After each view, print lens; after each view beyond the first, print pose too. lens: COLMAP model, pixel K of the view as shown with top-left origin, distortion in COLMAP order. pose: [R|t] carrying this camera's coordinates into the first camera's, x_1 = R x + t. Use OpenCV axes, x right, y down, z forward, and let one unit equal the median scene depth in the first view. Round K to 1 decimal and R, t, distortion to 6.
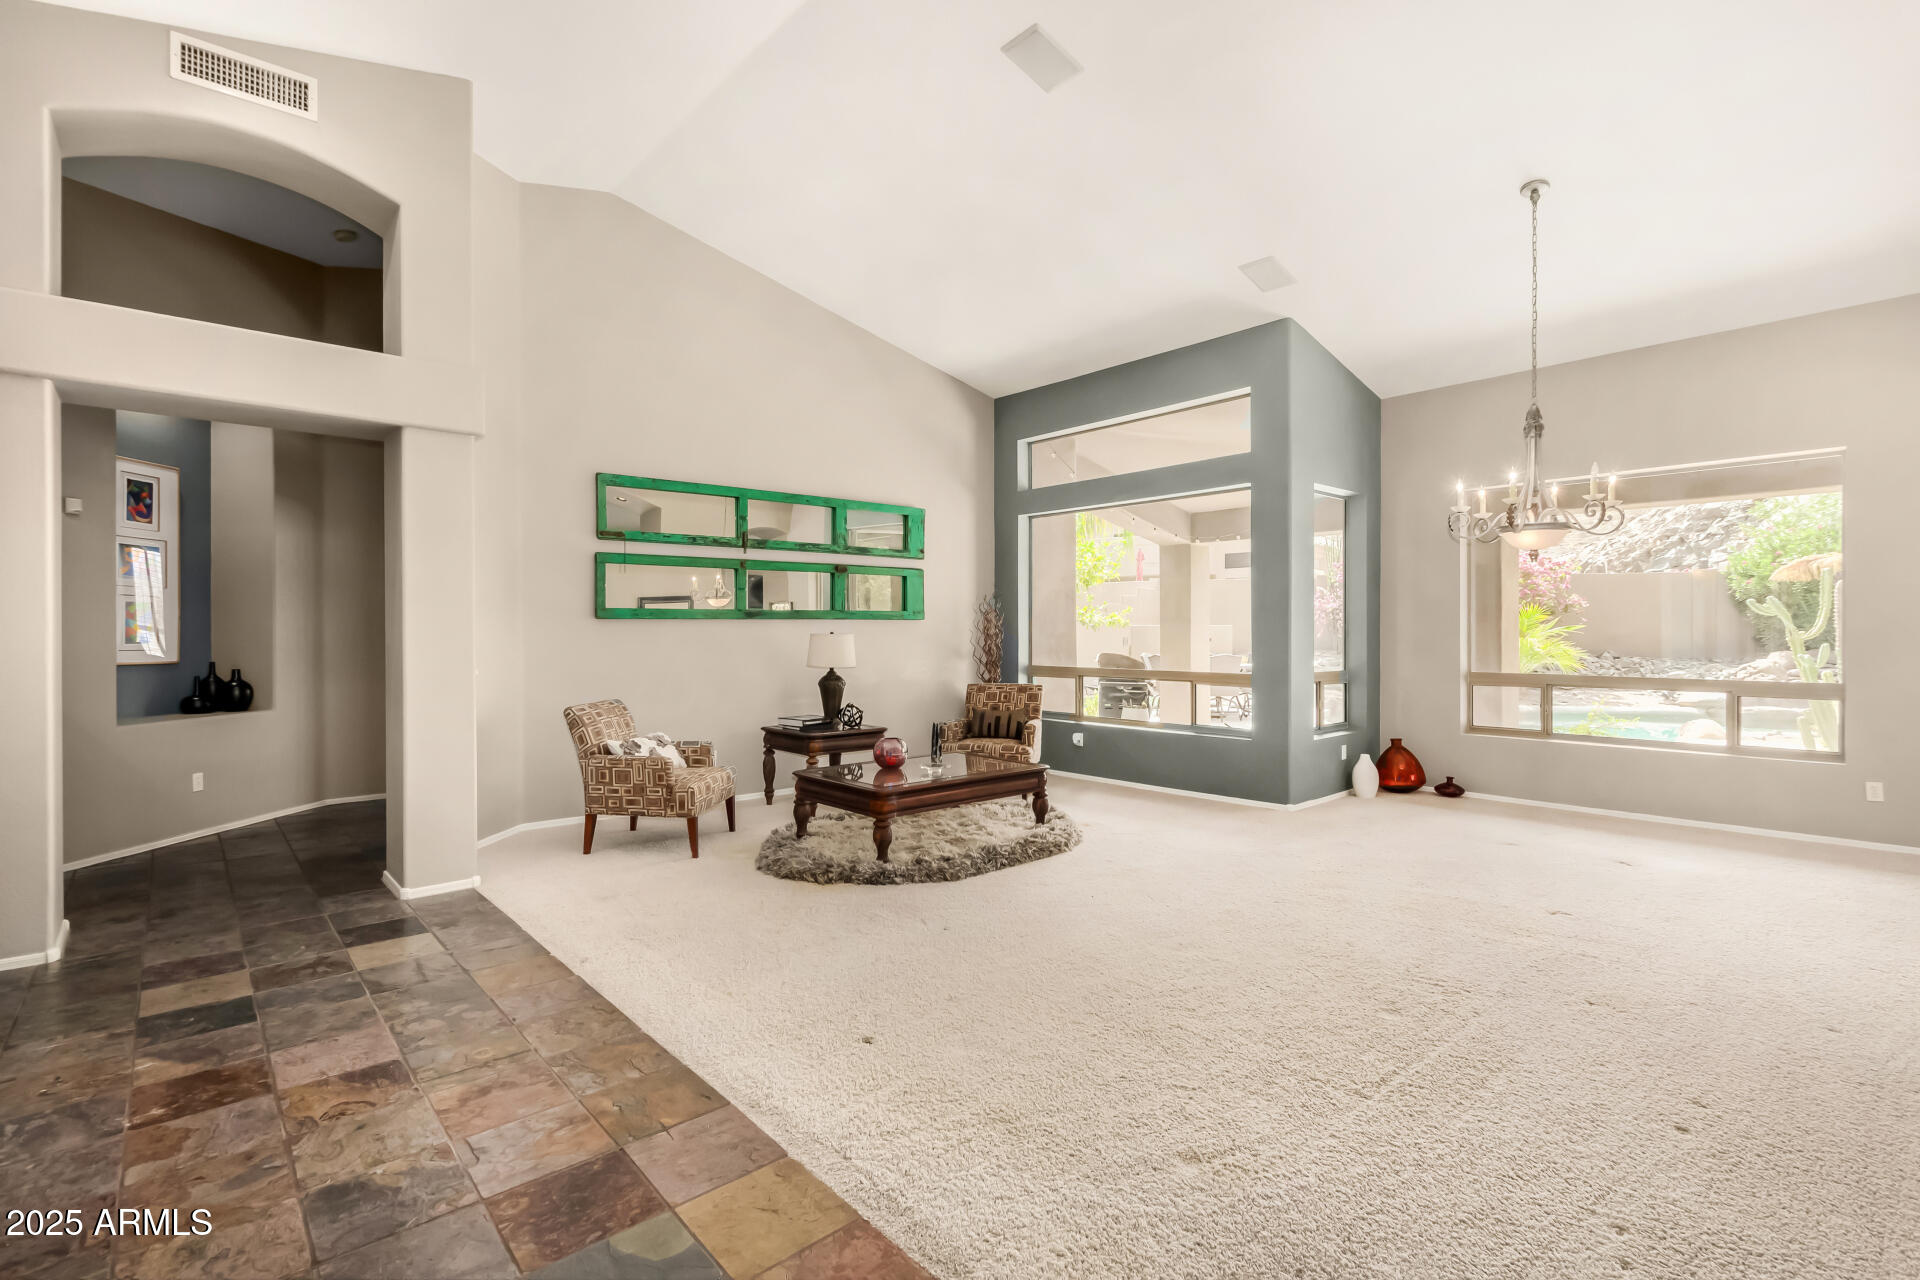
lens RADIAL K [[877.3, 0, 961.8], [0, 877.3, 624.3], [0, 0, 1]] dist [-0.011567, 0.000073]
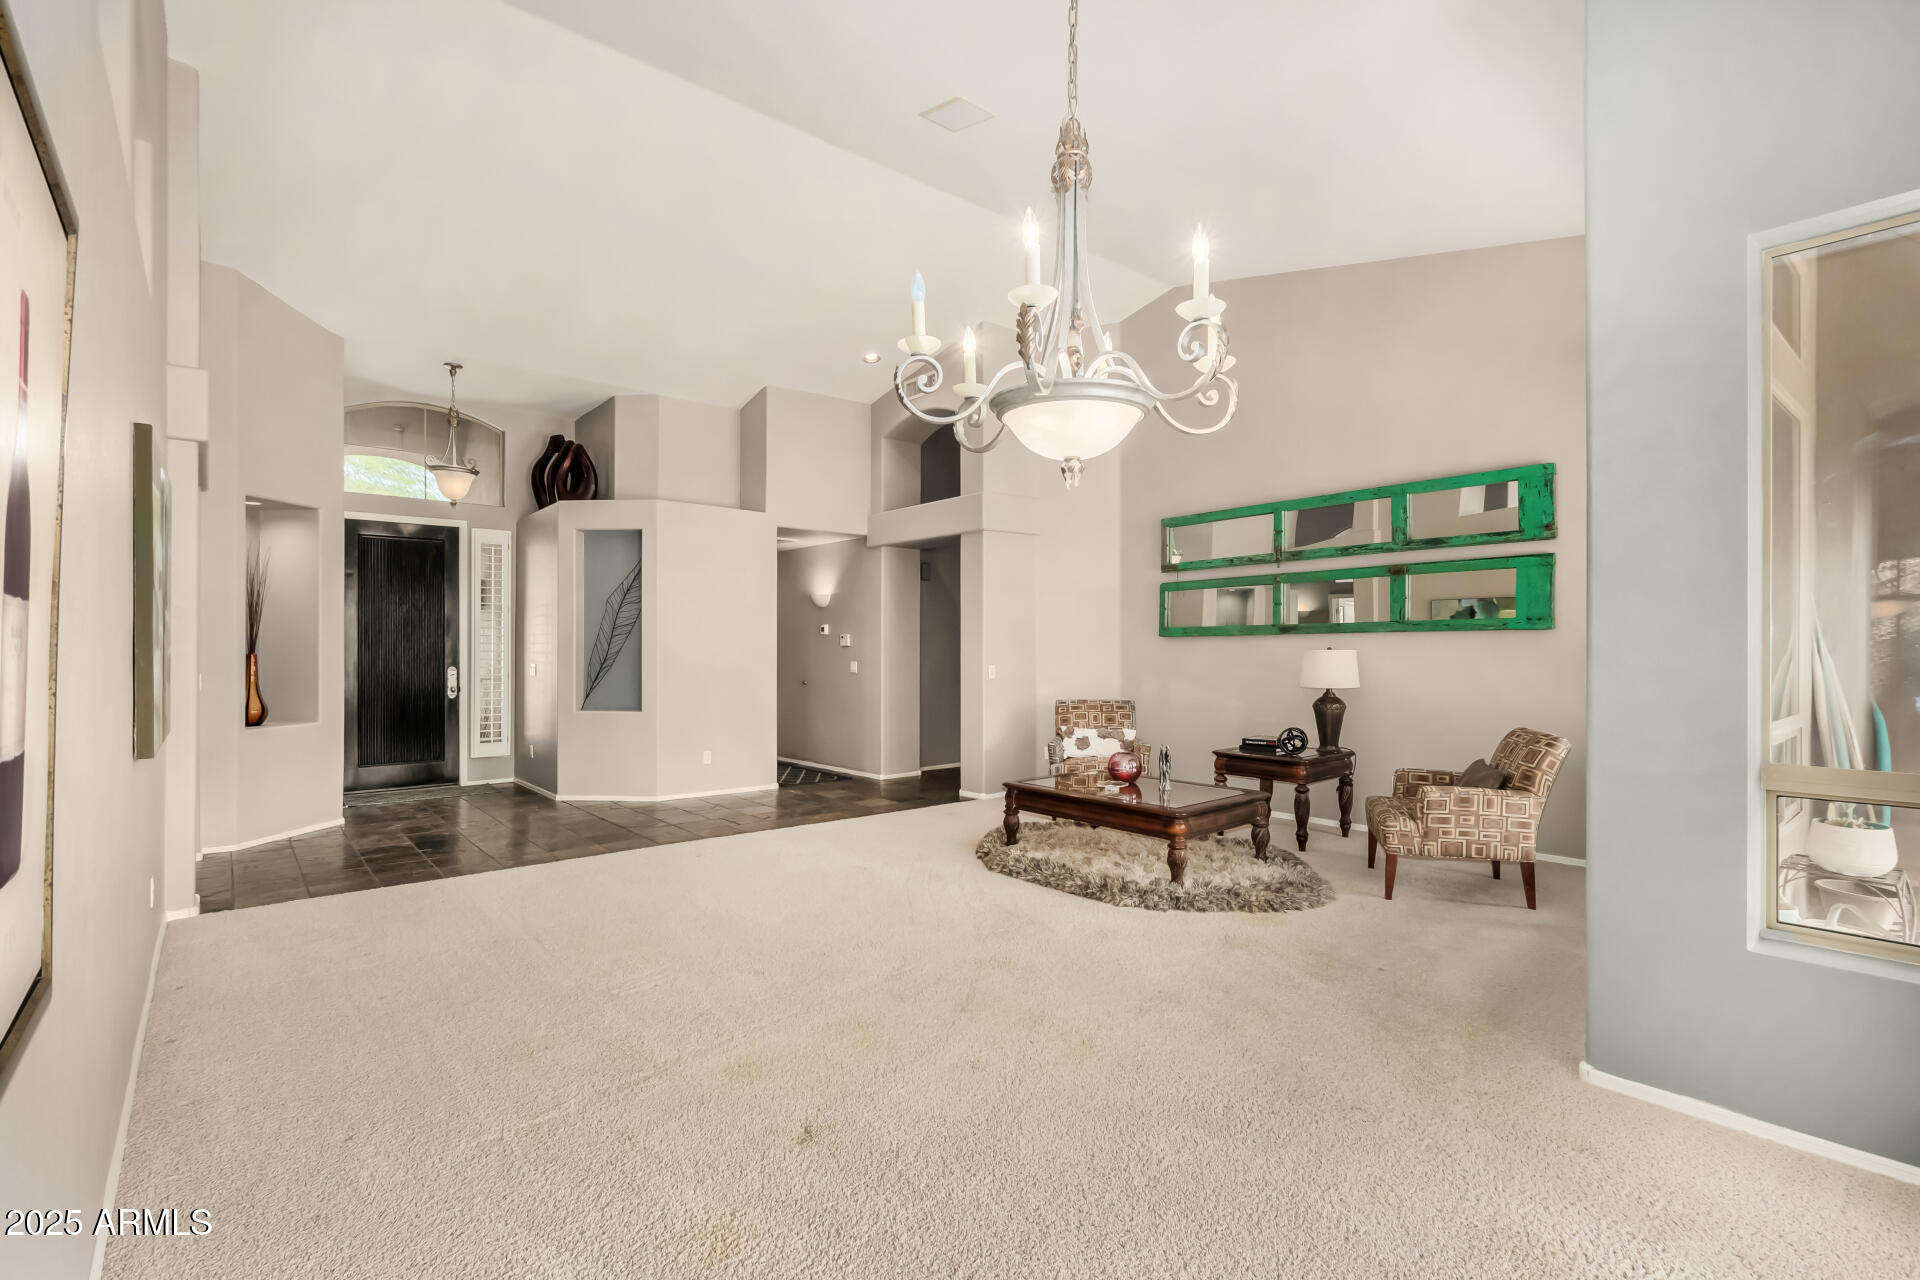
lens RADIAL K [[877.3, 0, 955.5], [0, 877.3, 636.3], [0, 0, 1]] dist [-0.011567, 0.000073]
pose [[-0.037376, -0.010907, -0.999242, 0.711742], [0.011554, 0.999869, -0.011346, 0.003135], [0.999234, -0.011969, -0.037245, 0.636912]]
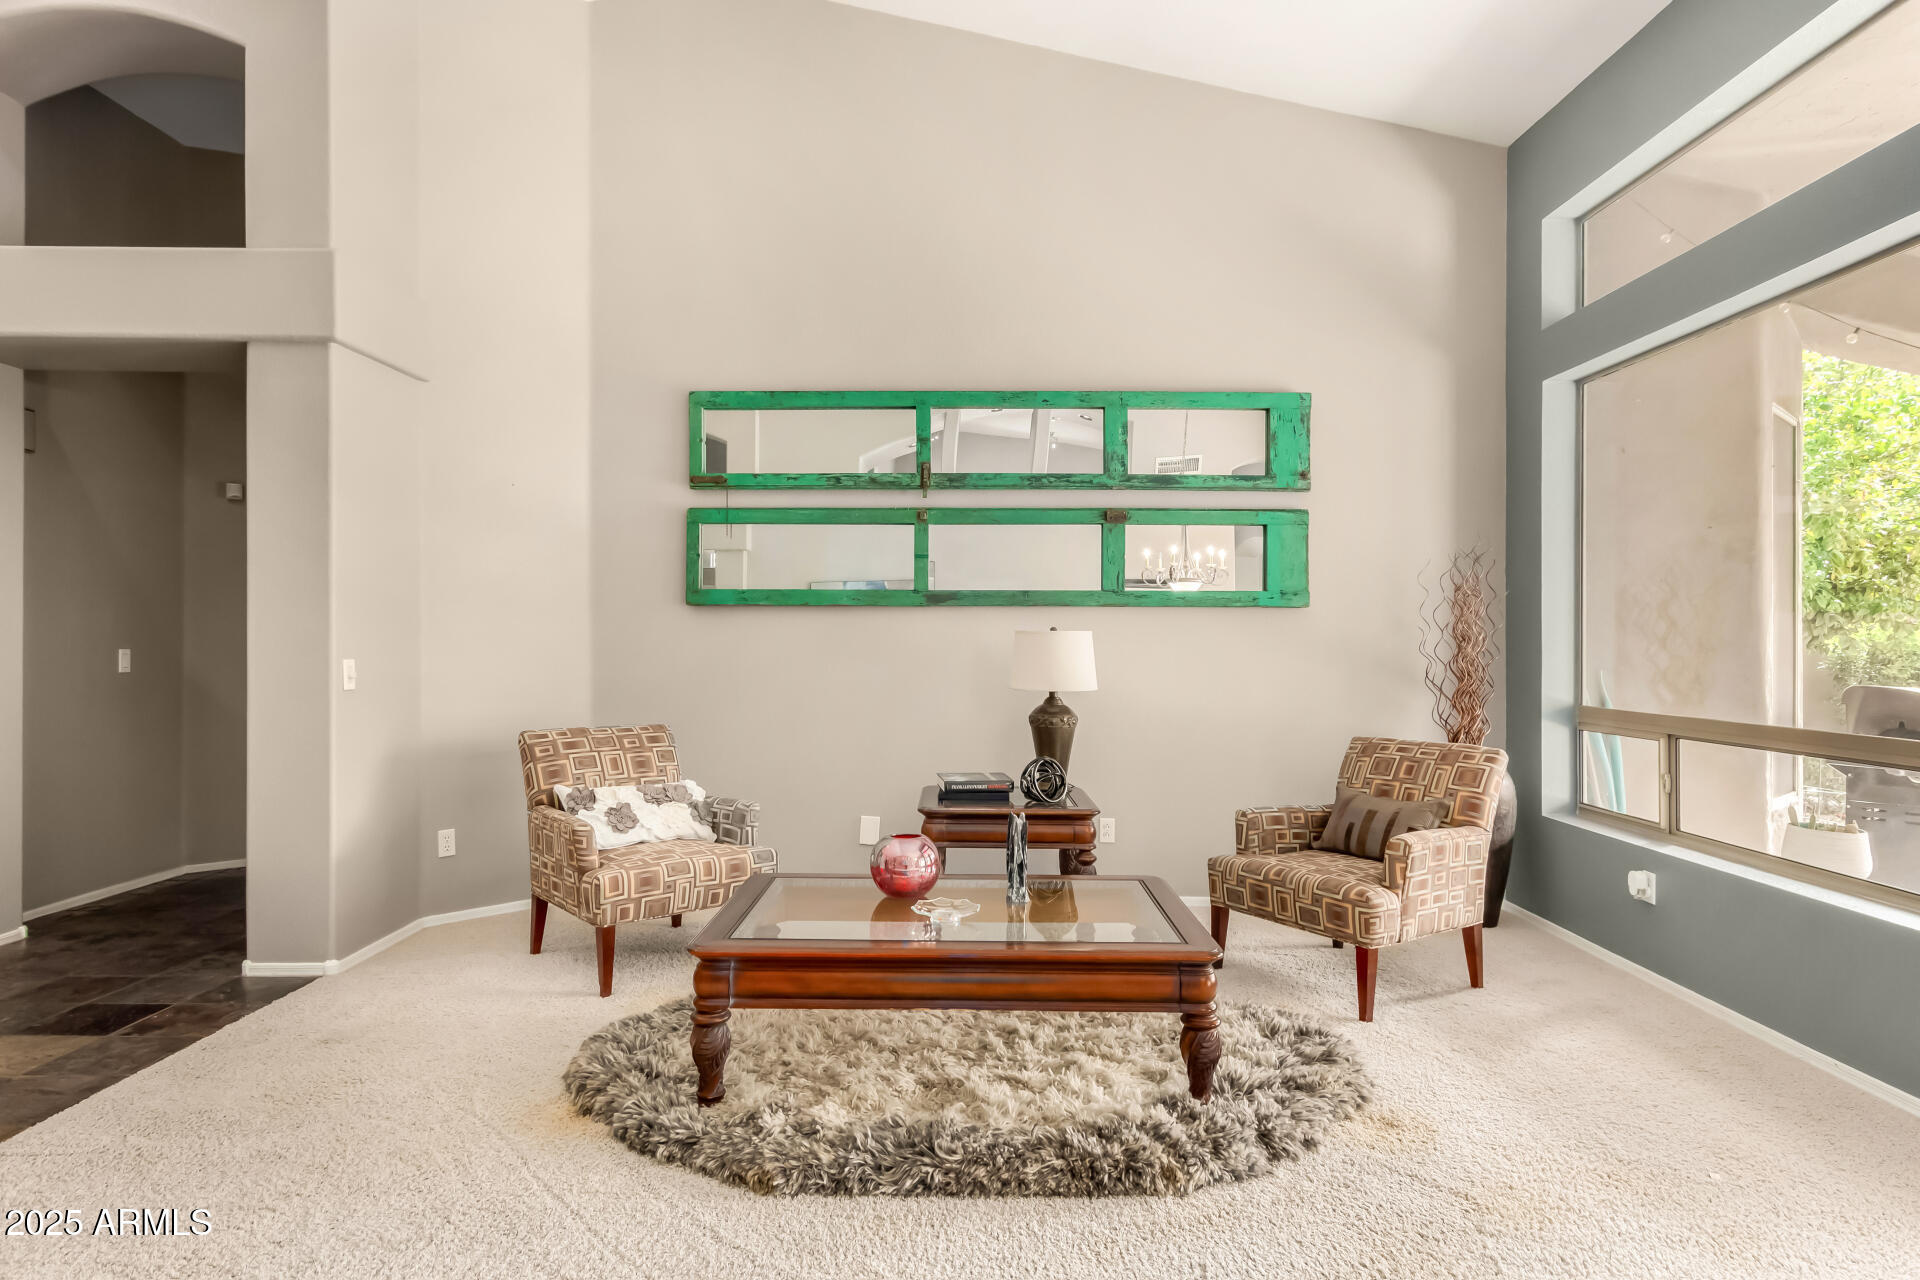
lens RADIAL K [[1100.3, 0, 956.1], [0, 1100.3, 645.0], [0, 0, 1]] dist [0.006075, -0.000783]
pose [[0.742548, 0.010165, -0.669716, 0.266742], [-0.004182, 0.999936, 0.010540, 0.012323], [0.669780, -0.005026, 0.742542, 0.423650]]
